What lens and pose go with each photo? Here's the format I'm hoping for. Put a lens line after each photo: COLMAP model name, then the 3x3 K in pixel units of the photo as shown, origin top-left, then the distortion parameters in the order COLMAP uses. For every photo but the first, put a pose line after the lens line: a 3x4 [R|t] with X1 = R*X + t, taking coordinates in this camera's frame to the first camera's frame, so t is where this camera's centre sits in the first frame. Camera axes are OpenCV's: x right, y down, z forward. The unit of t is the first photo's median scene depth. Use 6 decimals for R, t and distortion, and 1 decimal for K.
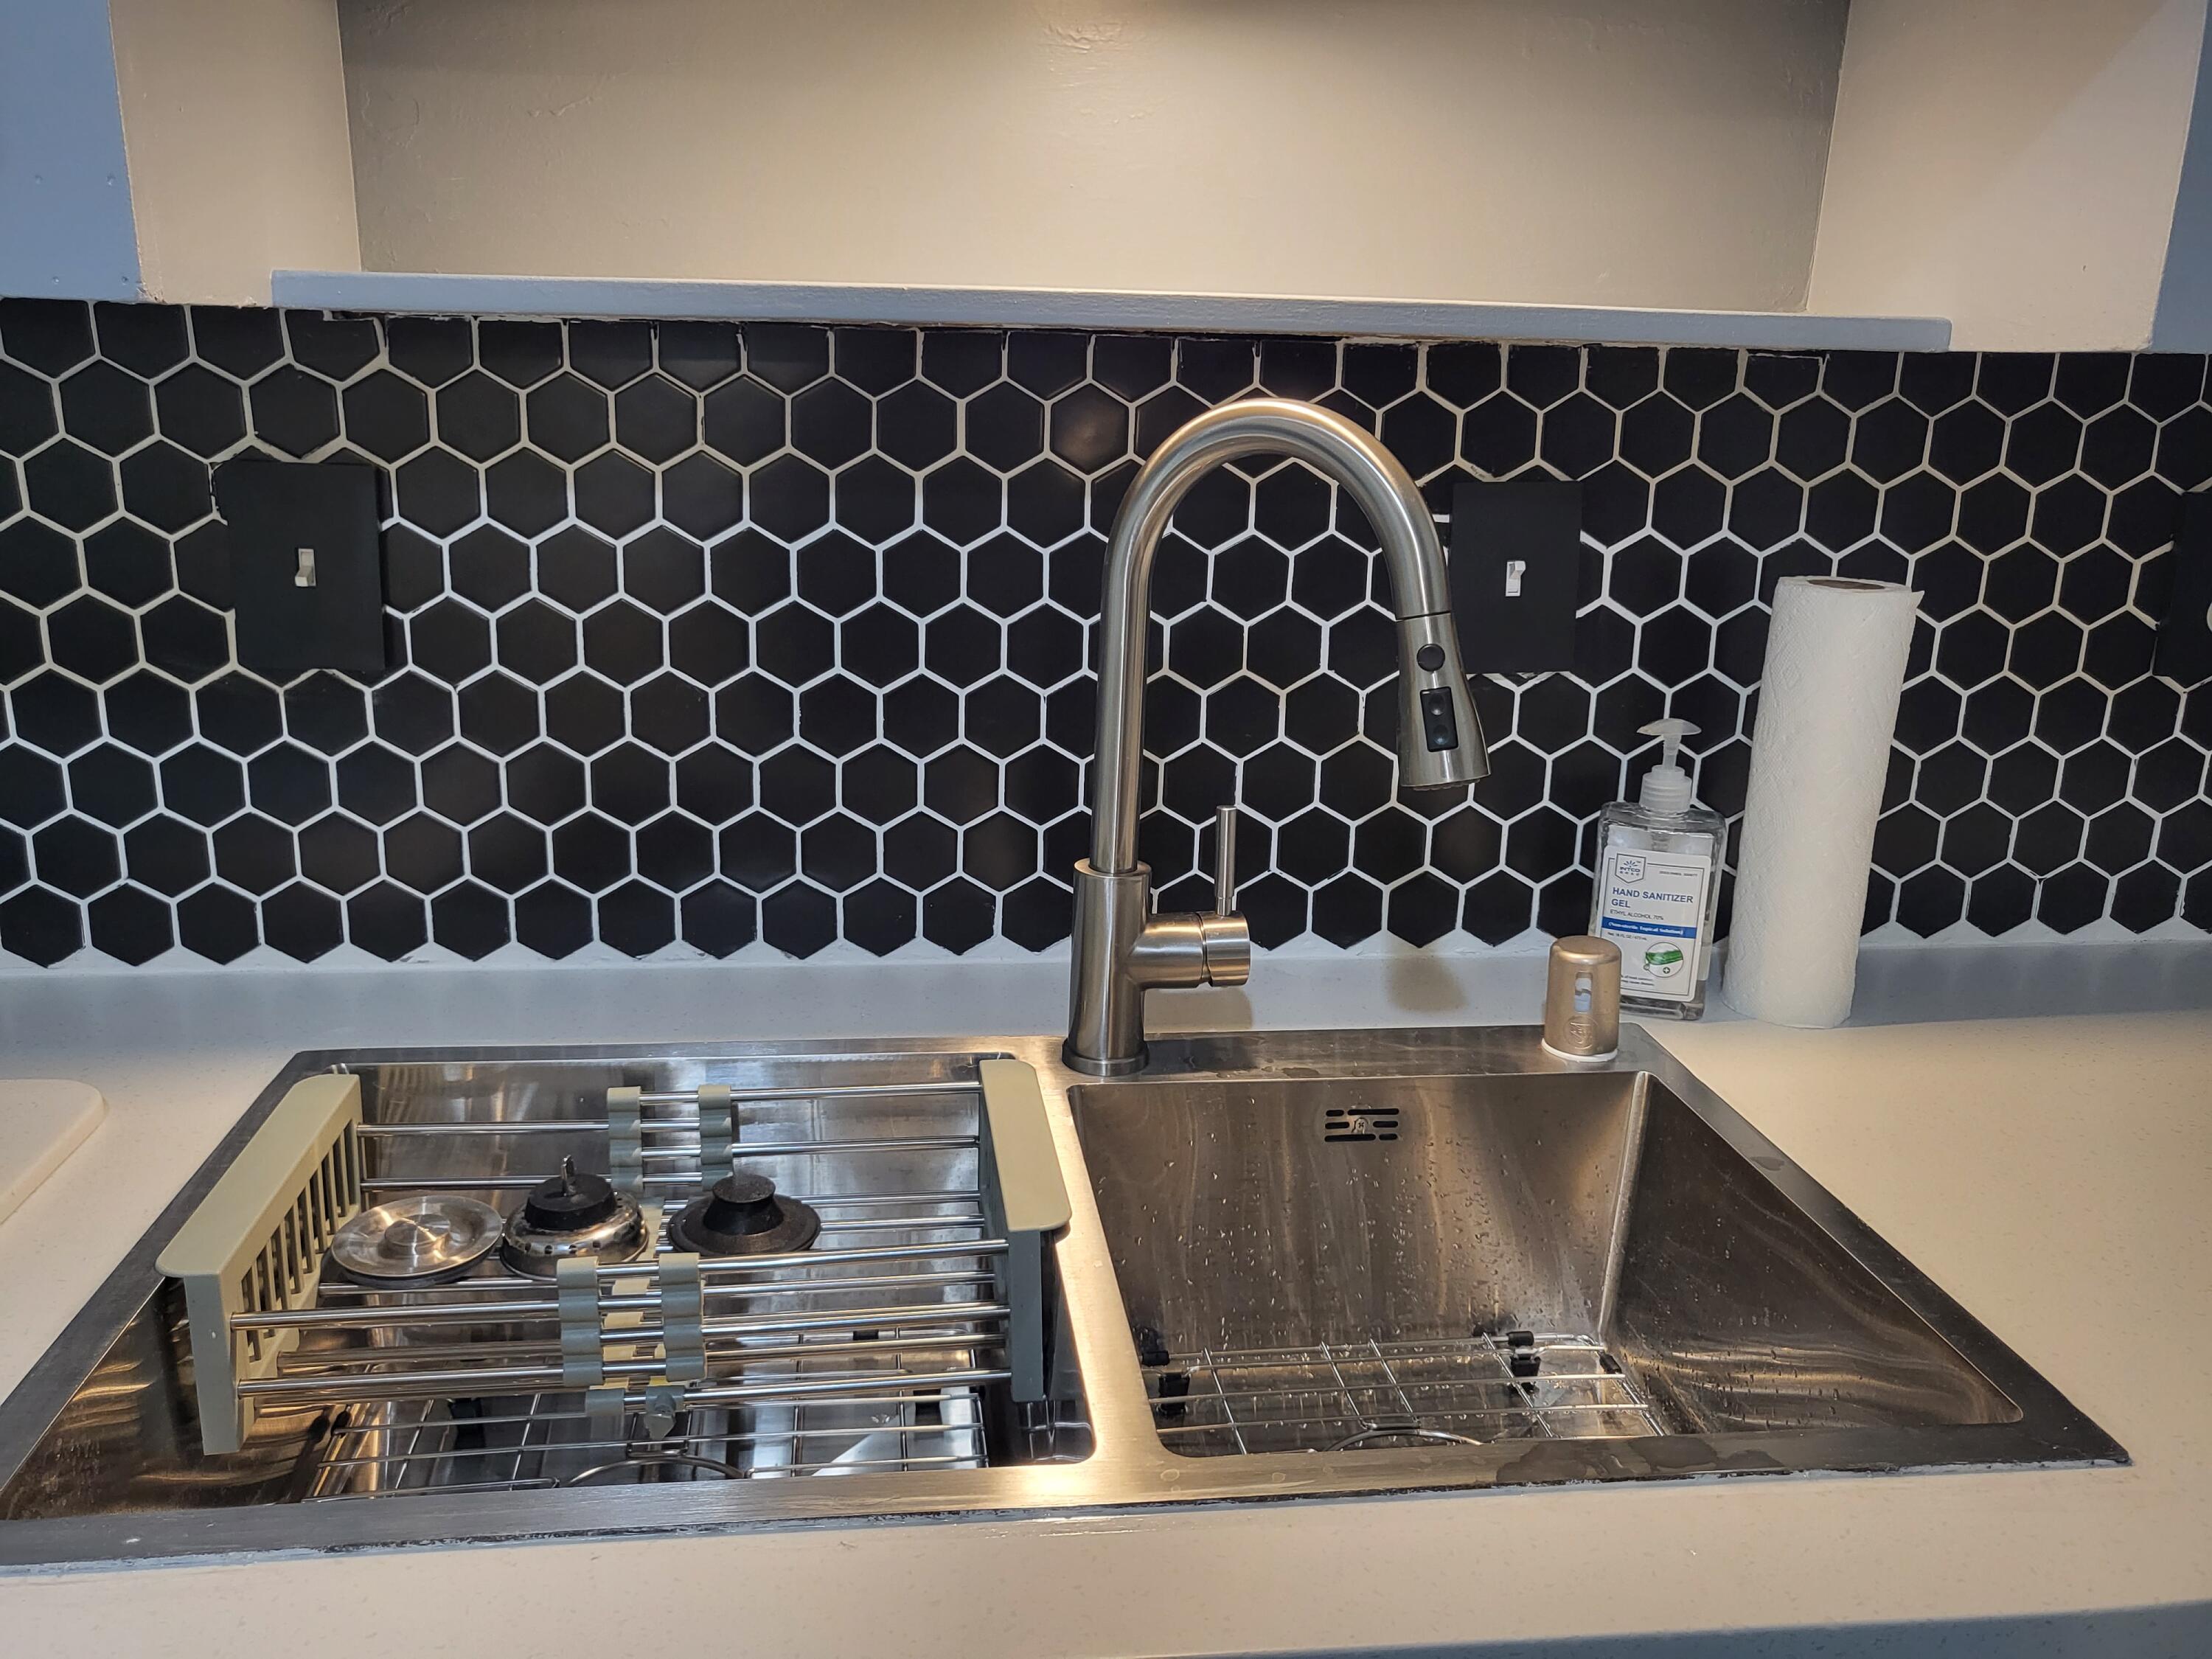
lens RADIAL K [[1723.1, 0, 1068.7], [0, 1723.1, 814.2], [0, 0, 1]] dist [-0.023969, 0.067614]
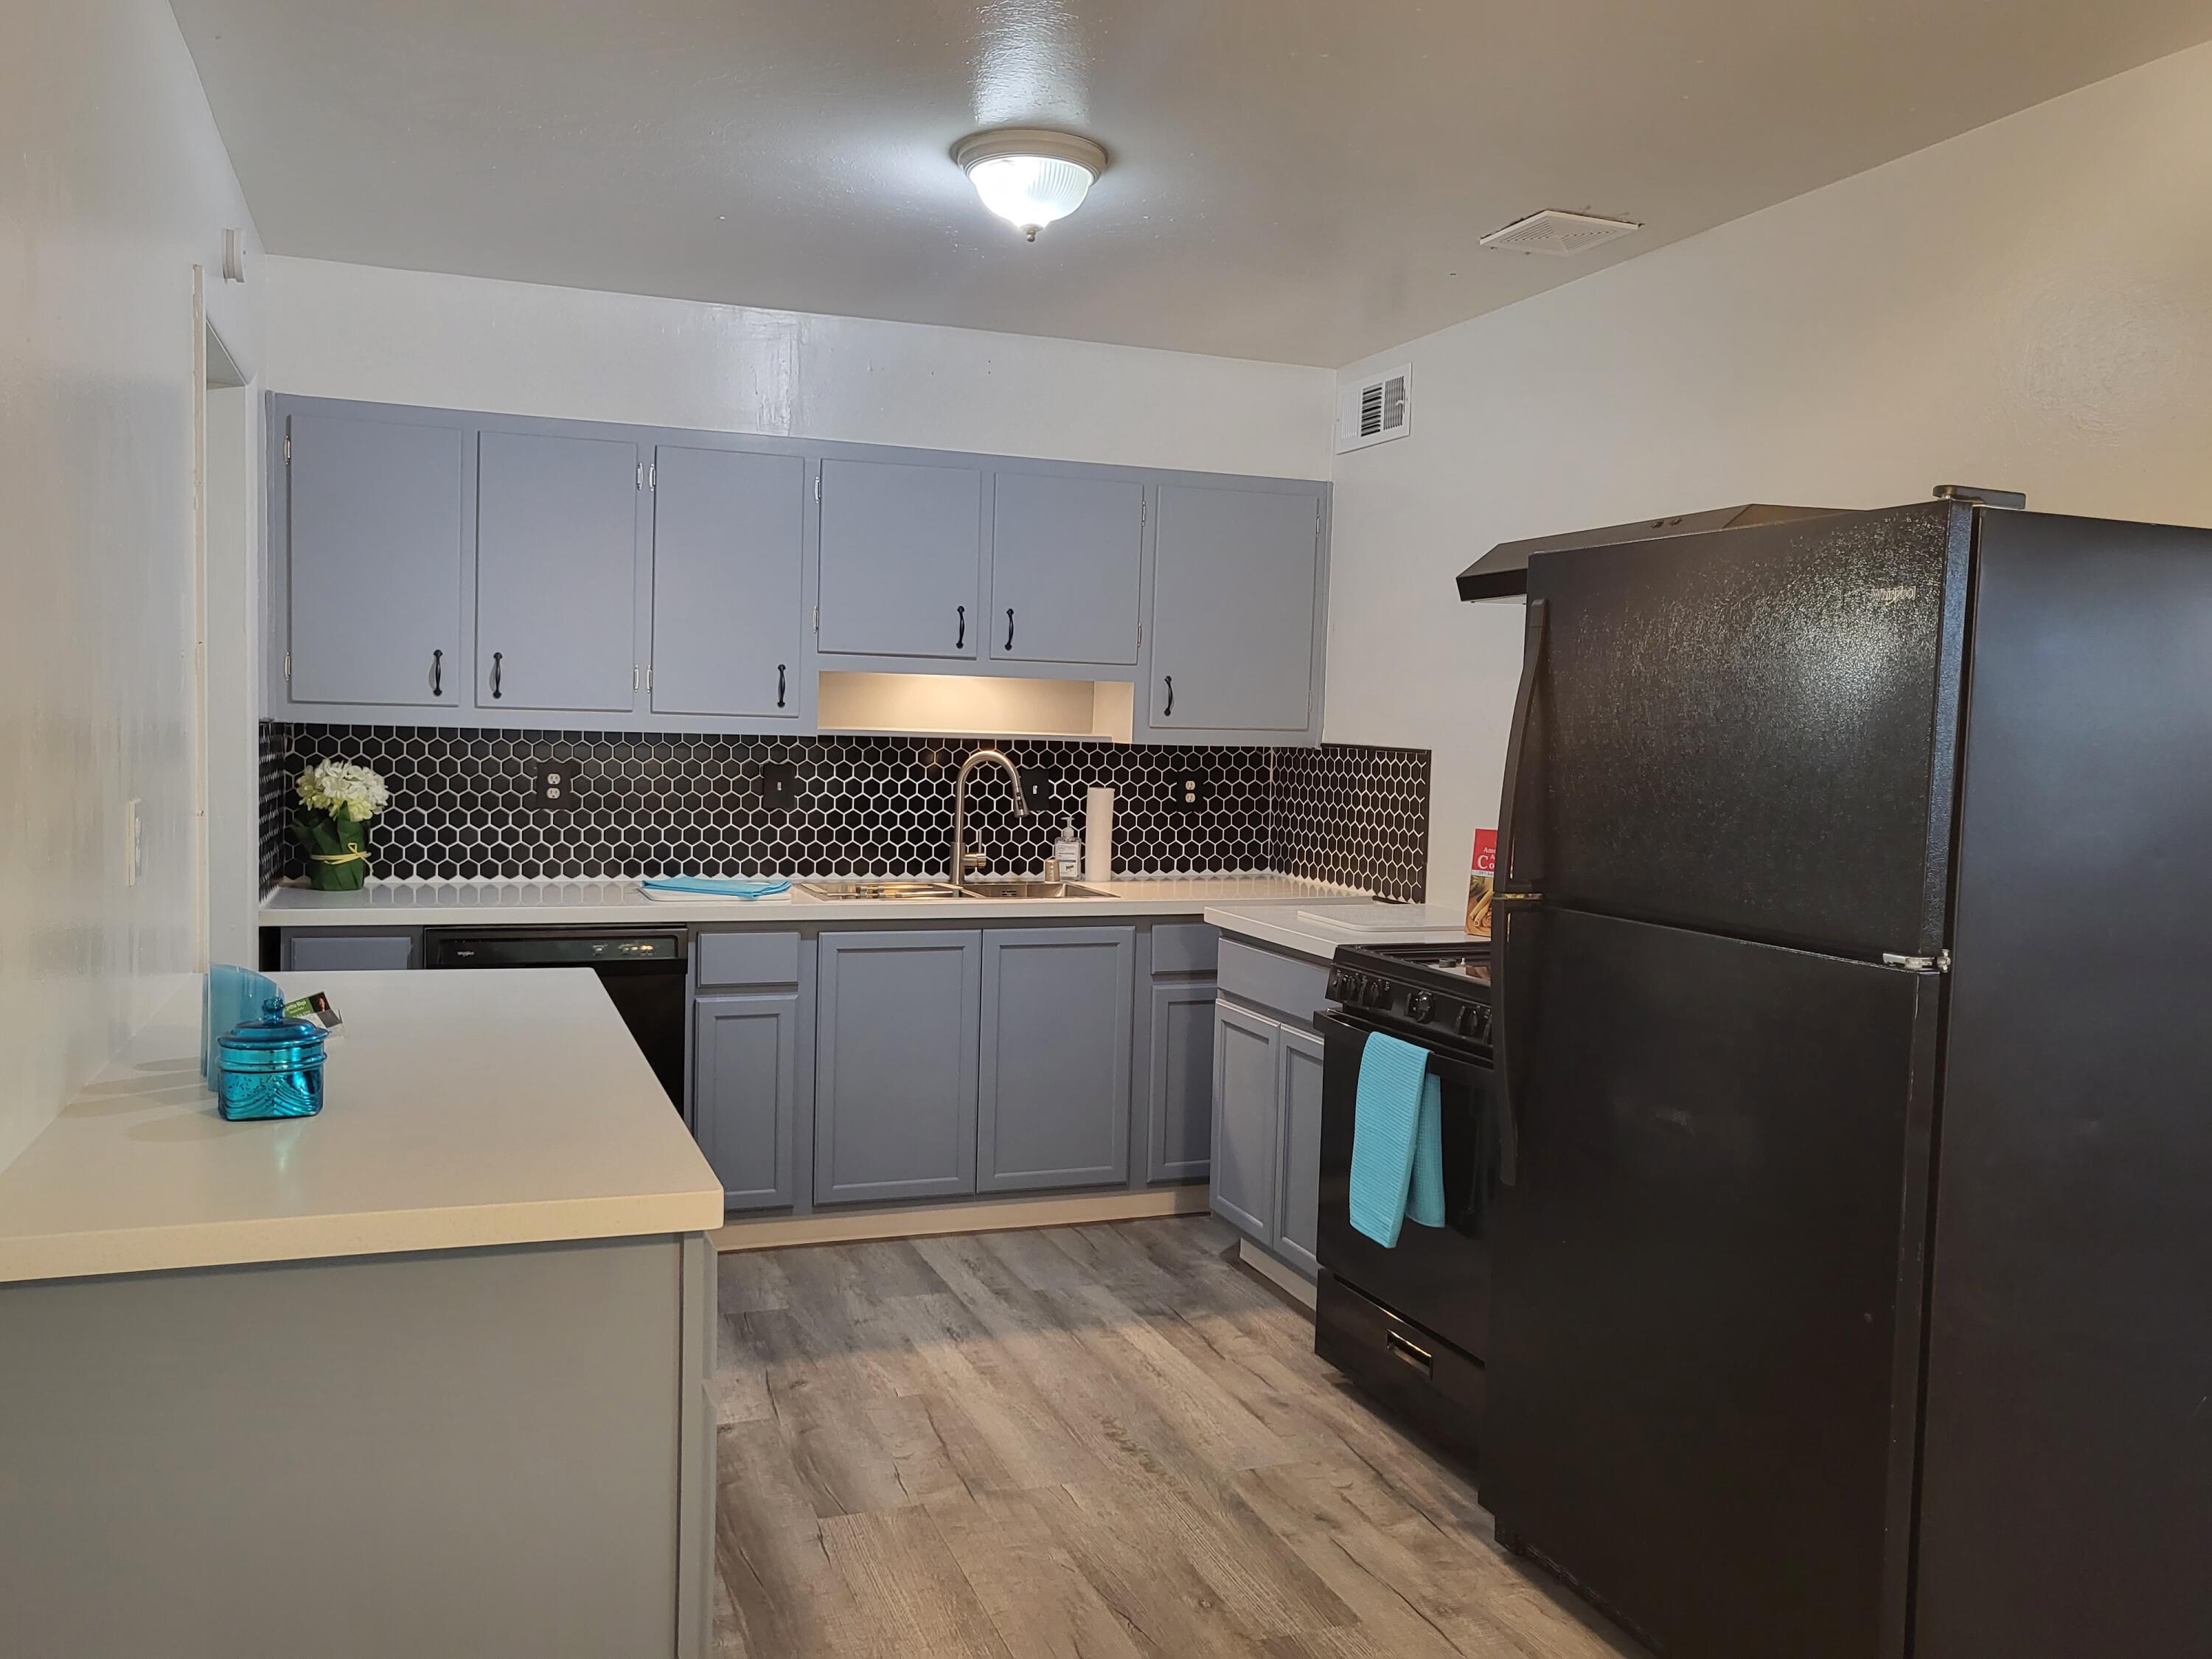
lens RADIAL K [[1723.1, 0, 1082.3], [0, 1723.1, 806.7], [0, 0, 1]] dist [-0.023969, 0.067614]
pose [[0.968461, -0.007595, 0.249051, -0.779009], [0.058116, 0.978852, -0.196139, 0.834852], [-0.242294, 0.204427, 0.948421, -3.451421]]
